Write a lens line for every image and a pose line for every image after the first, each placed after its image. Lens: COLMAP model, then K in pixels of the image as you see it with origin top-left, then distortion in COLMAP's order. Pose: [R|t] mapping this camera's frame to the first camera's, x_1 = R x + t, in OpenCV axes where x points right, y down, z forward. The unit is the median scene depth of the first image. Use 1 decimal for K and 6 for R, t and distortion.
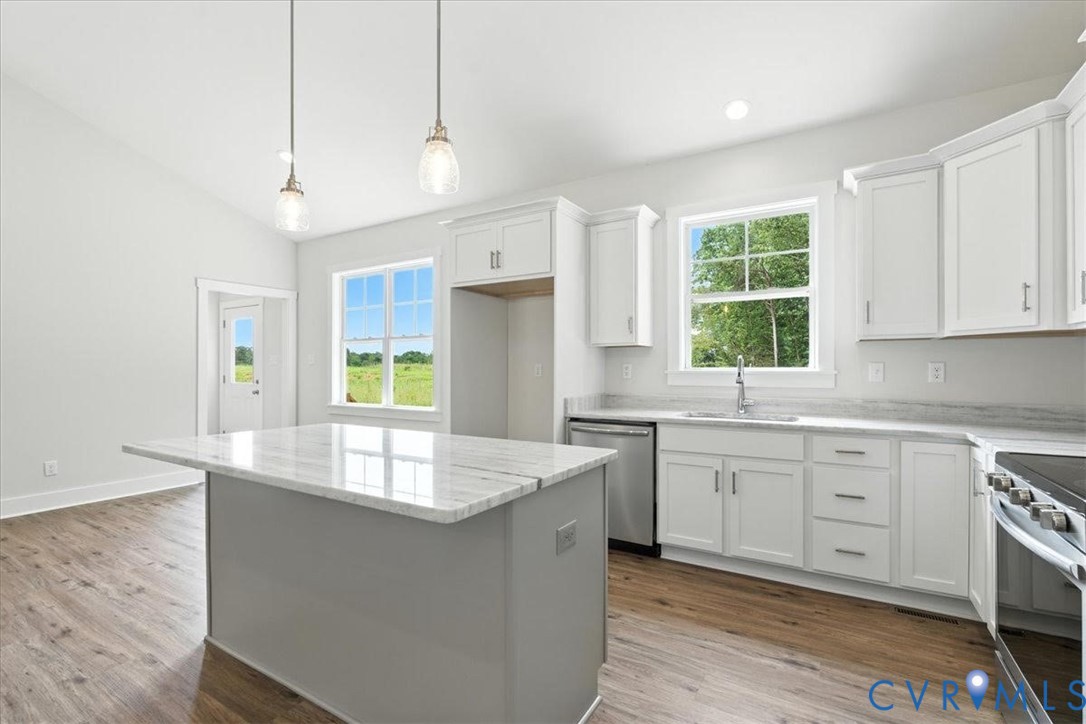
lens RADIAL K [[490.4, 0, 543.8], [0, 490.4, 368.6], [0, 0, 1]] dist [-0.004935, 0.000197]
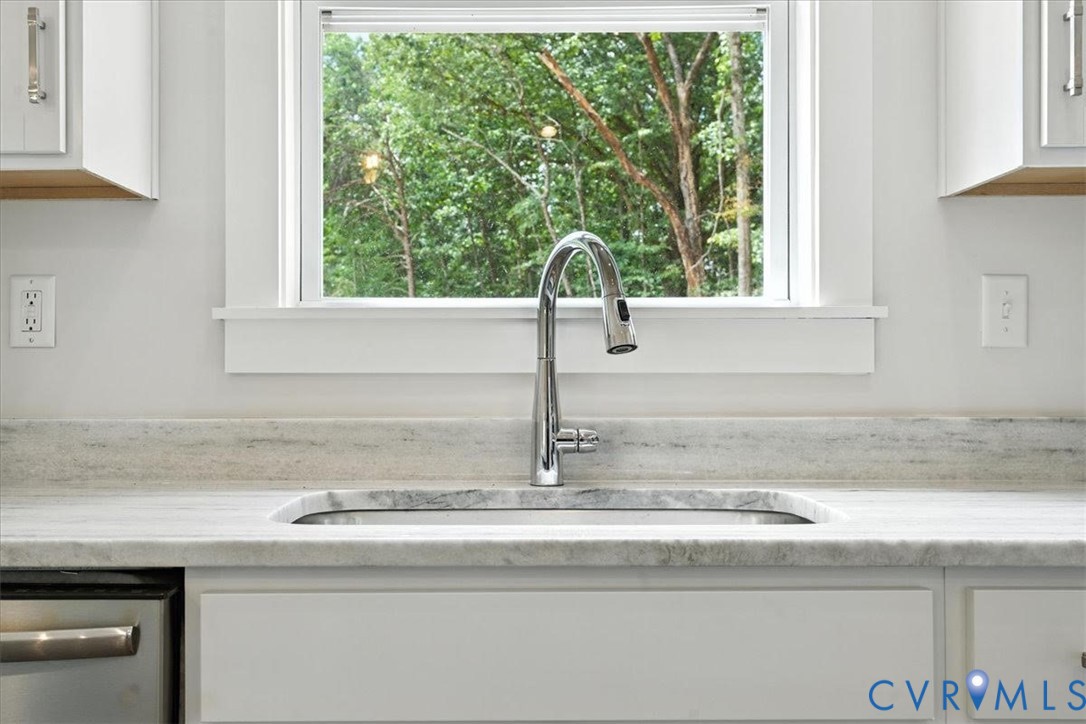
lens RADIAL K [[1109.6, 0, 517.4], [0, 1109.6, 354.6], [0, 0, 1]] dist [0.014380, 0.000000]
pose [[0.856888, 0.005767, 0.515471, 0.127669], [0.000058, 0.999936, -0.011284, 0.037600], [-0.515503, 0.009699, 0.856833, 0.603026]]
